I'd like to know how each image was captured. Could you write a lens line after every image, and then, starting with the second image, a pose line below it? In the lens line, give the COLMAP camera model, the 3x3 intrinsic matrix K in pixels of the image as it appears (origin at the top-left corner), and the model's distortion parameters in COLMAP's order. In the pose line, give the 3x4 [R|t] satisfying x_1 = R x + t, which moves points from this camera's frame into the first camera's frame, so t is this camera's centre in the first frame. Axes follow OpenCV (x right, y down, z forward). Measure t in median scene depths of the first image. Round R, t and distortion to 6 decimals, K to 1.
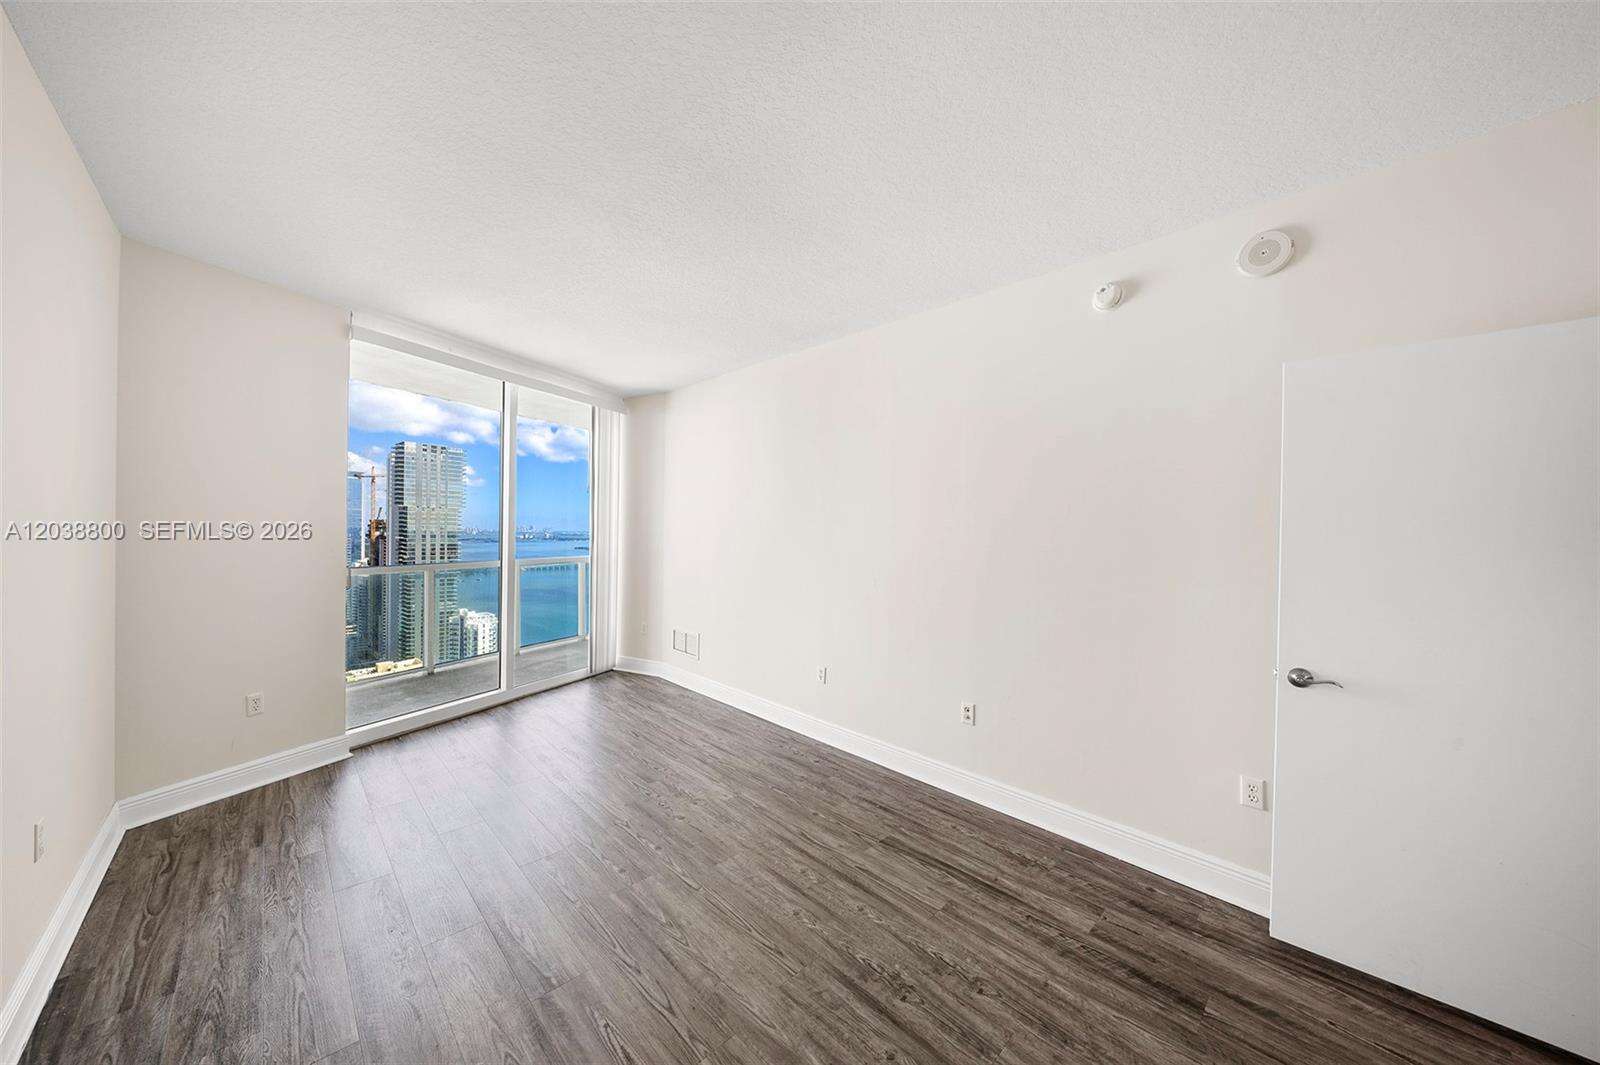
lens RADIAL K [[549.2, 0, 792.2], [0, 549.2, 534.9], [0, 0, 1]] dist [-0.006663, 0.000952]
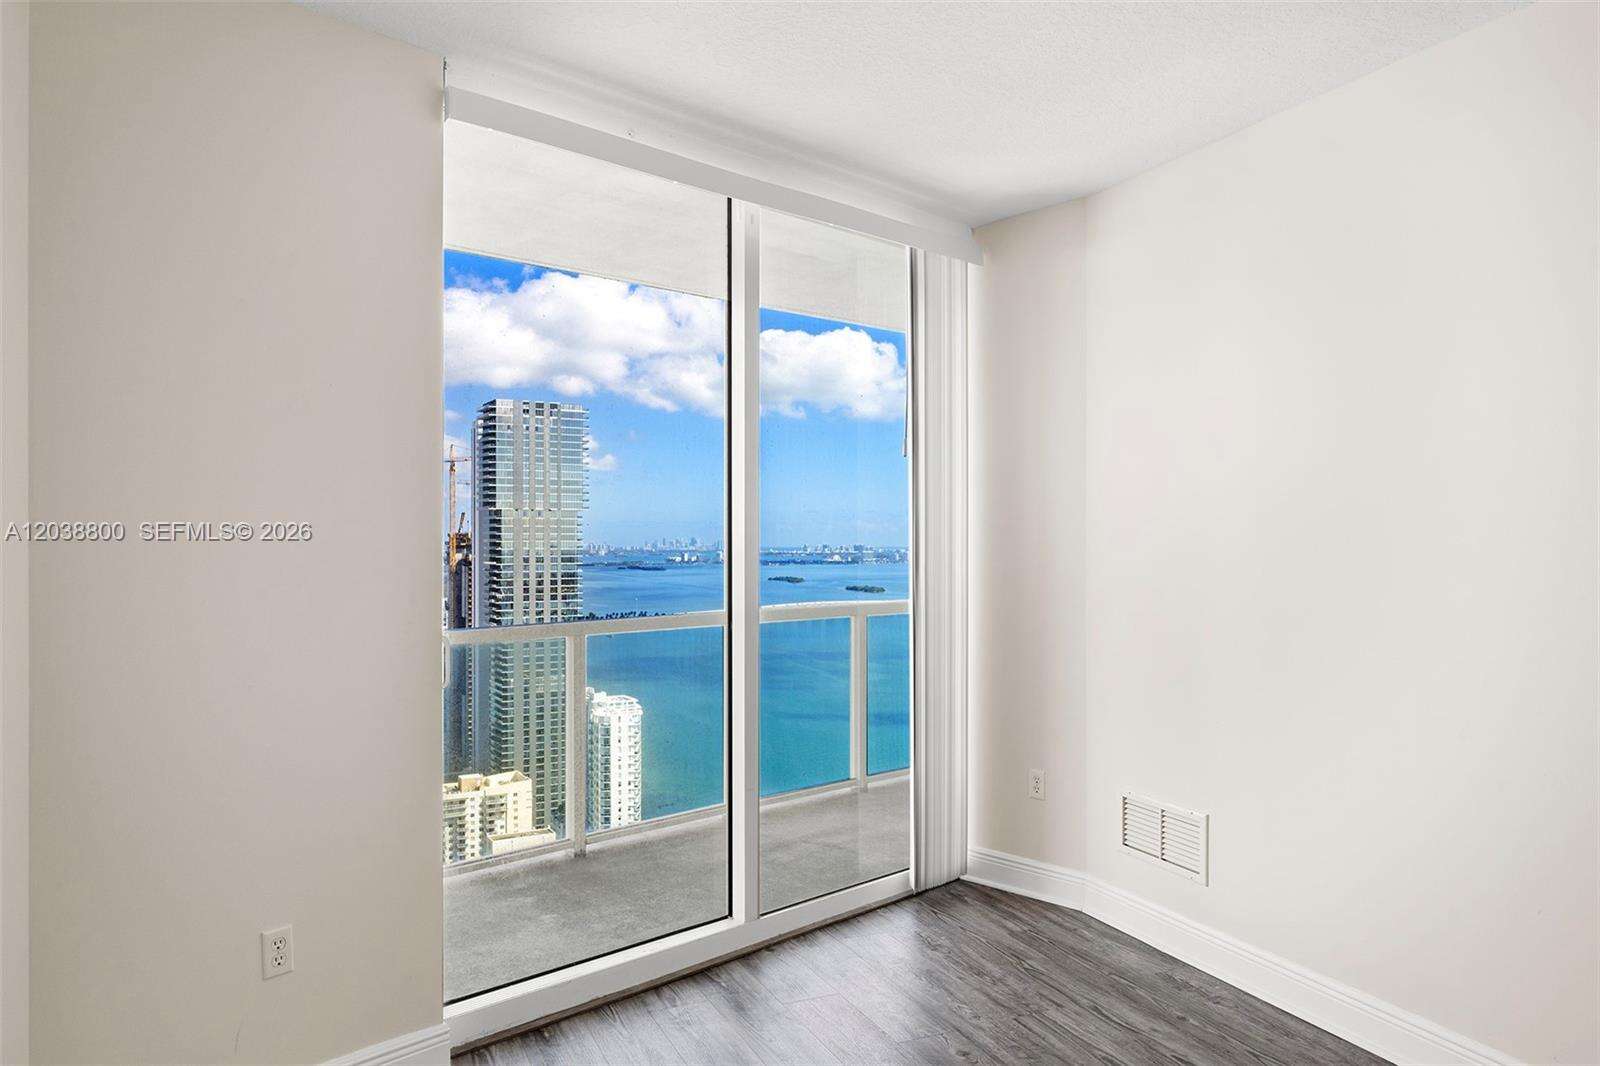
lens RADIAL K [[1101.5, 0, 772.9], [0, 1101.5, 532.0], [0, 0, 1]] dist [0.003291, -0.009019]
pose [[0.932124, -0.020357, -0.361567, -0.151776], [0.013999, 0.999698, -0.020195, -0.002636], [0.361869, 0.013763, 0.932127, 0.166900]]
